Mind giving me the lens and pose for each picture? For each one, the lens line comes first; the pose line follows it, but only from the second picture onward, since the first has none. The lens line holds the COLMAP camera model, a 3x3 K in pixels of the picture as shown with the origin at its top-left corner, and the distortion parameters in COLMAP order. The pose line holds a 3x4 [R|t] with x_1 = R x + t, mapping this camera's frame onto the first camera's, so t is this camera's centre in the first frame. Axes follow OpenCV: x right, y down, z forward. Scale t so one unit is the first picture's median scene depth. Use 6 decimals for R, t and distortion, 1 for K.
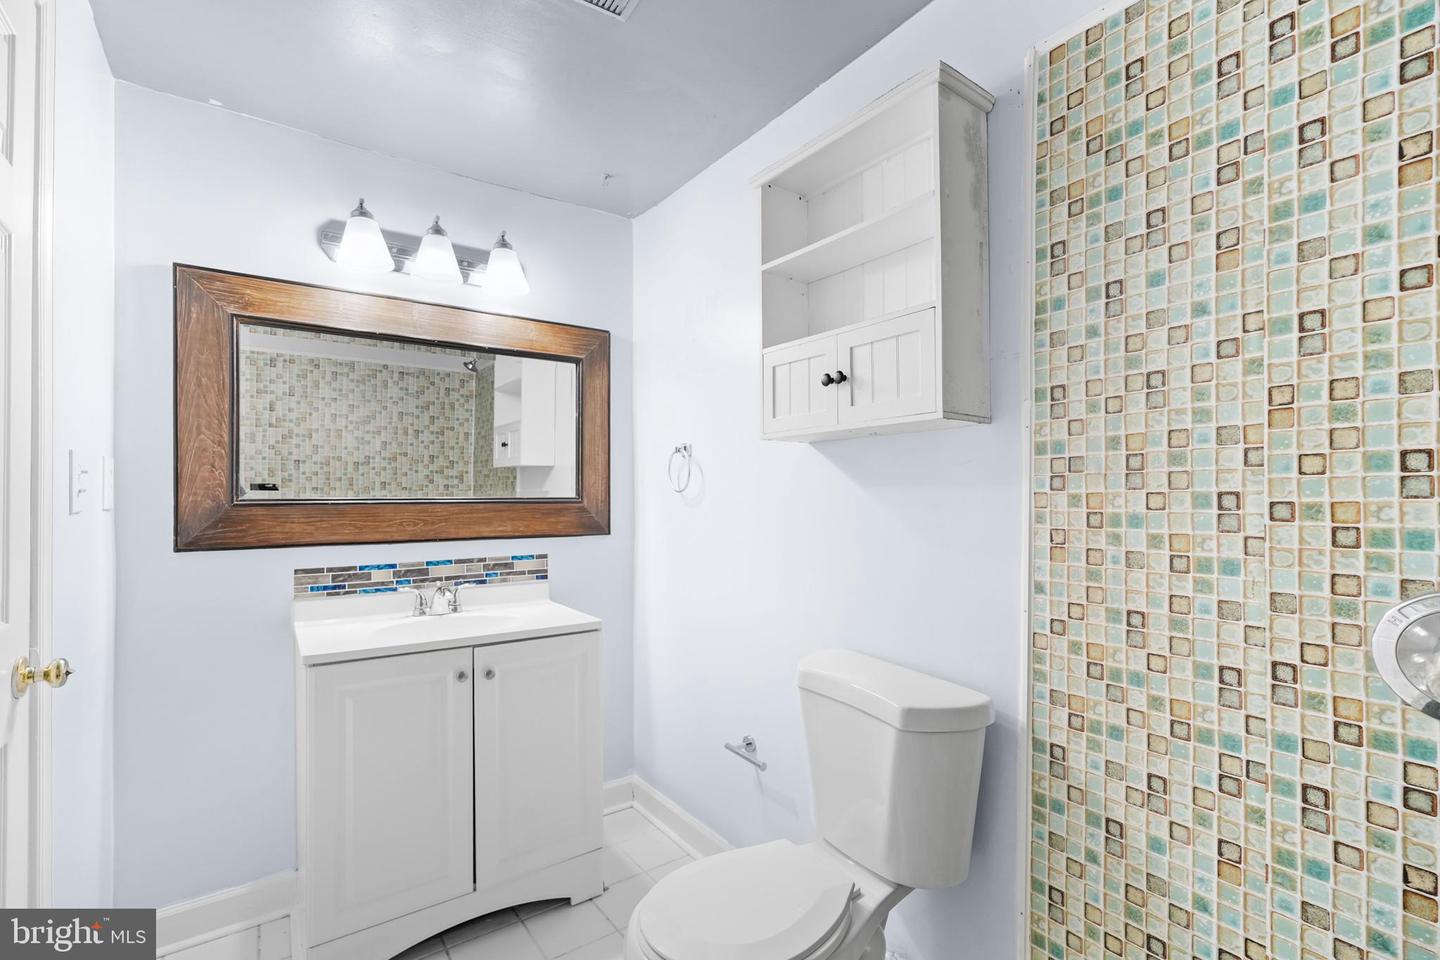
lens RADIAL K [[644.2, 0, 720.2], [0, 644.2, 504.5], [0, 0, 1]] dist [-0.014552, 0.000300]
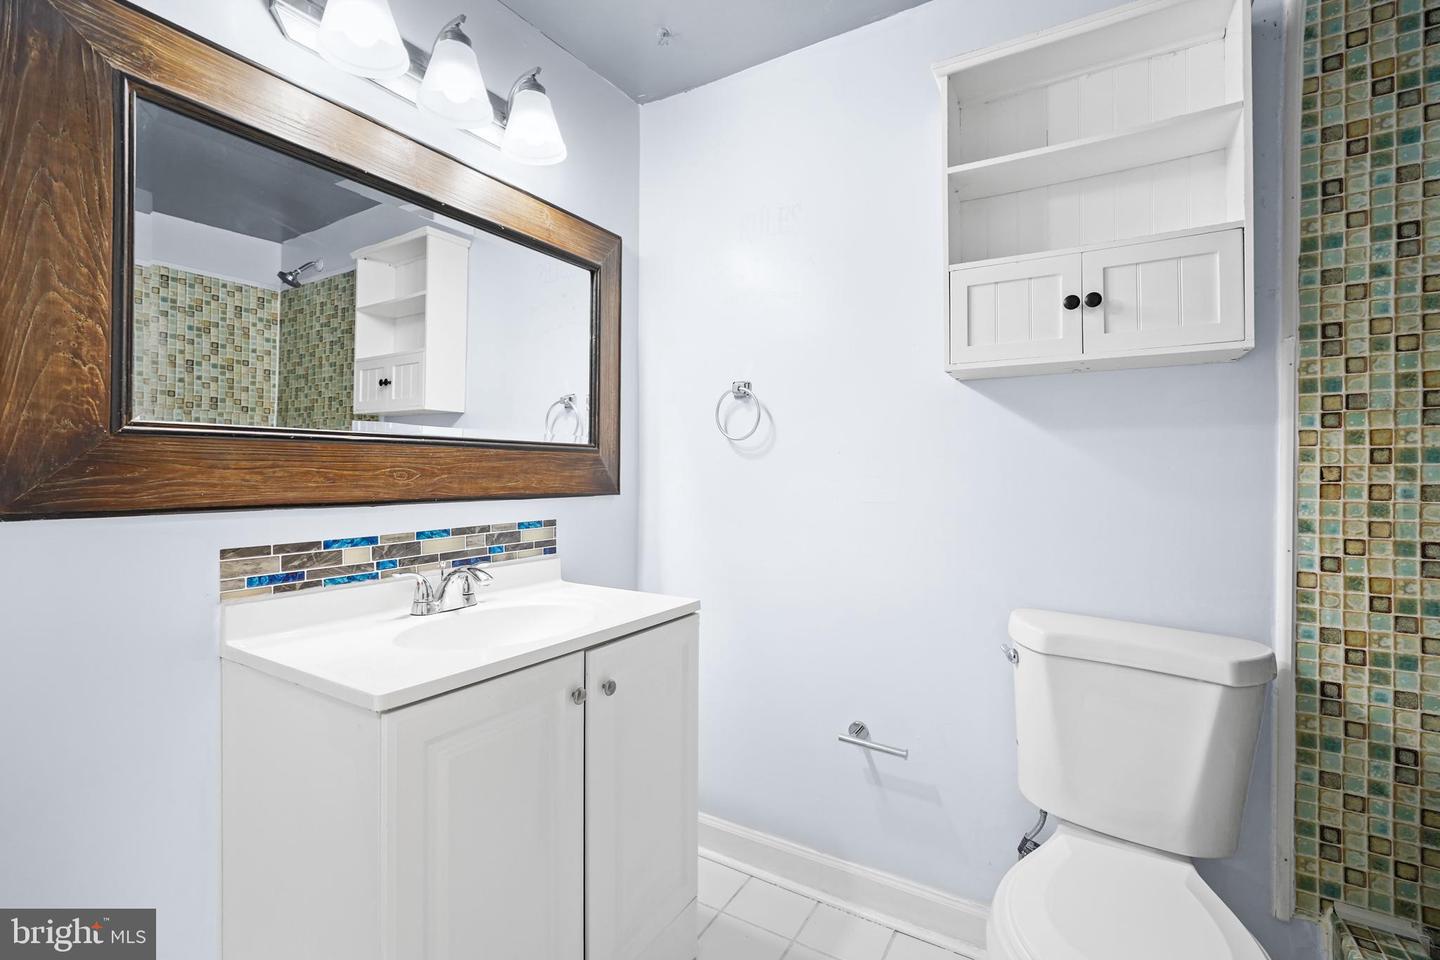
lens RADIAL K [[637.7, 0, 720.0], [0, 637.7, 480.0], [0, 0, 1]] dist [-0.017714, 0.005848]
pose [[0.921161, 0.000794, 0.389180, -0.515544], [-0.000214, 0.999999, -0.001534, 0.042830], [-0.389181, 0.001330, 0.921160, 0.326339]]
